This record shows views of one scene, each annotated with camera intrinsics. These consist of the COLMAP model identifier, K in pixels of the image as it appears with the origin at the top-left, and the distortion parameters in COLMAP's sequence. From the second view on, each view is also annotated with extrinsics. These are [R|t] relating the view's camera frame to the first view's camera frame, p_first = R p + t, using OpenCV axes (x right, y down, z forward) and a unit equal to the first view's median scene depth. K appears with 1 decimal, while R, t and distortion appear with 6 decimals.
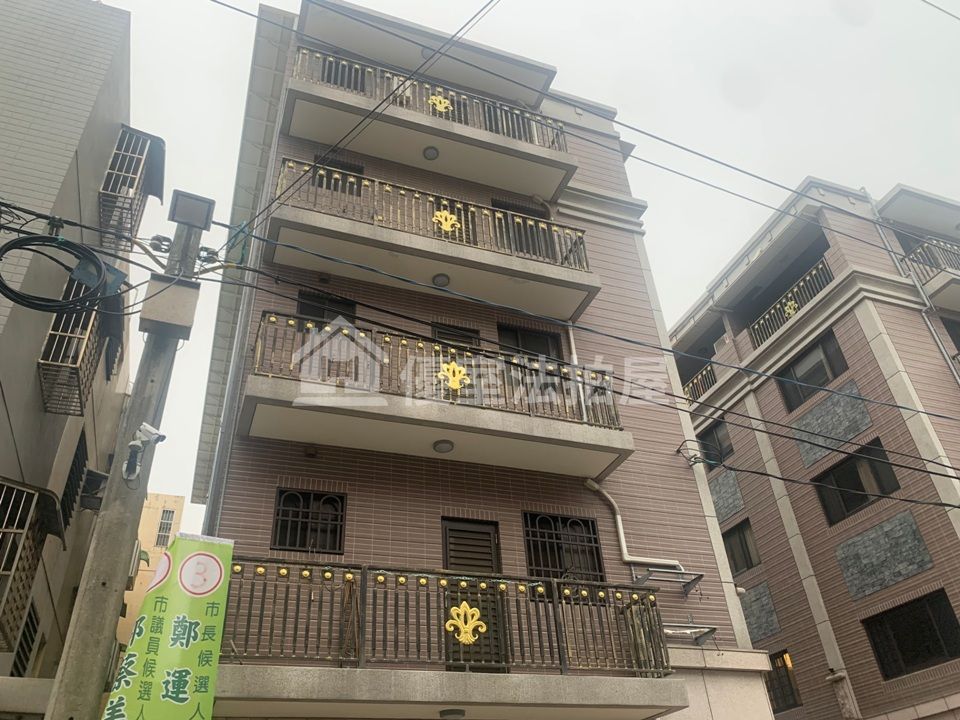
lens RADIAL K [[745.0, 0, 475.4], [0, 745.0, 357.4], [0, 0, 1]] dist [0.015379, -0.007379]
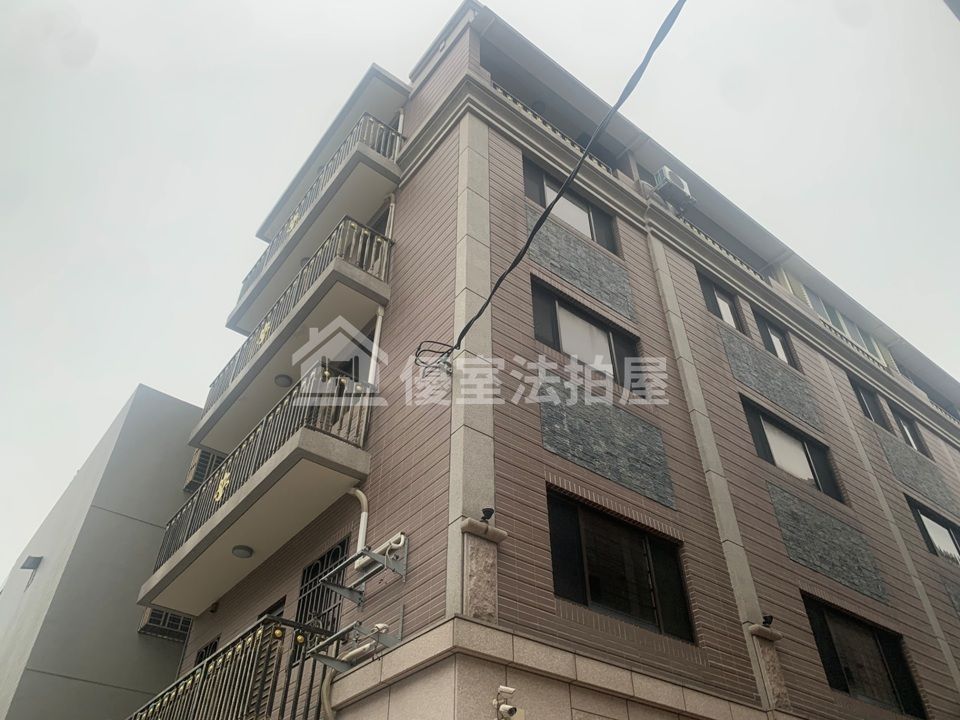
lens RADIAL K [[732.5, 0, 480.0], [0, 732.5, 360.0], [0, 0, 1]] dist [0.019429, -0.017767]
pose [[0.299663, -0.598235, -0.743180, 0.972152], [0.545190, 0.746636, -0.381187, 0.490611], [0.782924, -0.290947, 0.549890, 0.785333]]
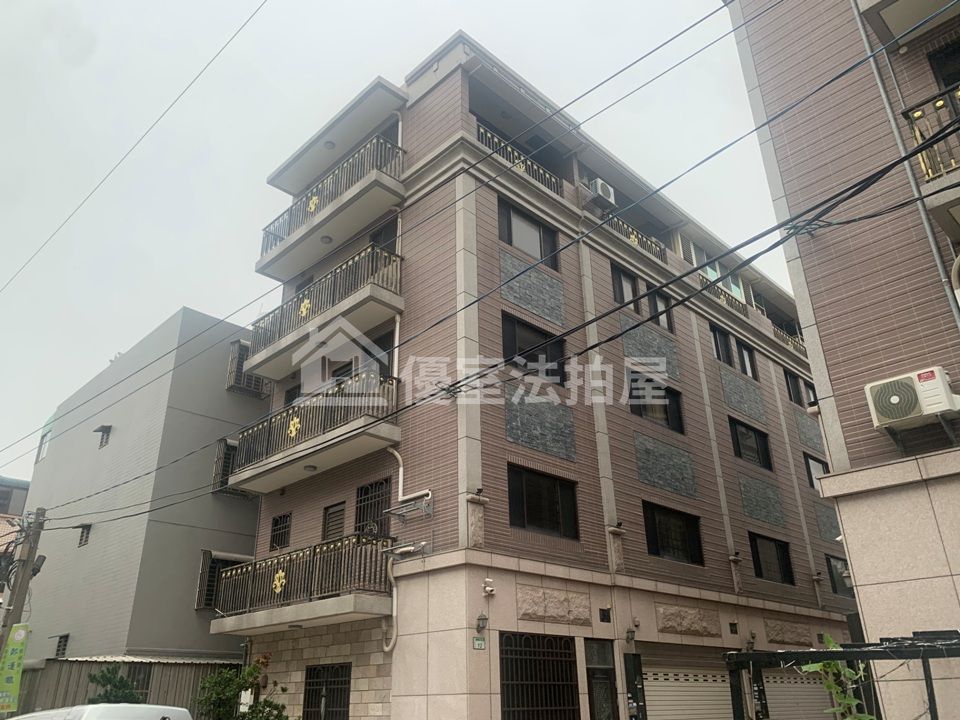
lens RADIAL K [[735.7, 0, 465.2], [0, 735.7, 363.1], [0, 0, 1]] dist [0.088412, -0.233075]
pose [[0.401033, -0.343118, -0.849378, 1.573311], [0.527185, 0.844720, -0.092326, 0.257567], [0.749165, -0.410754, 0.519647, 0.511117]]
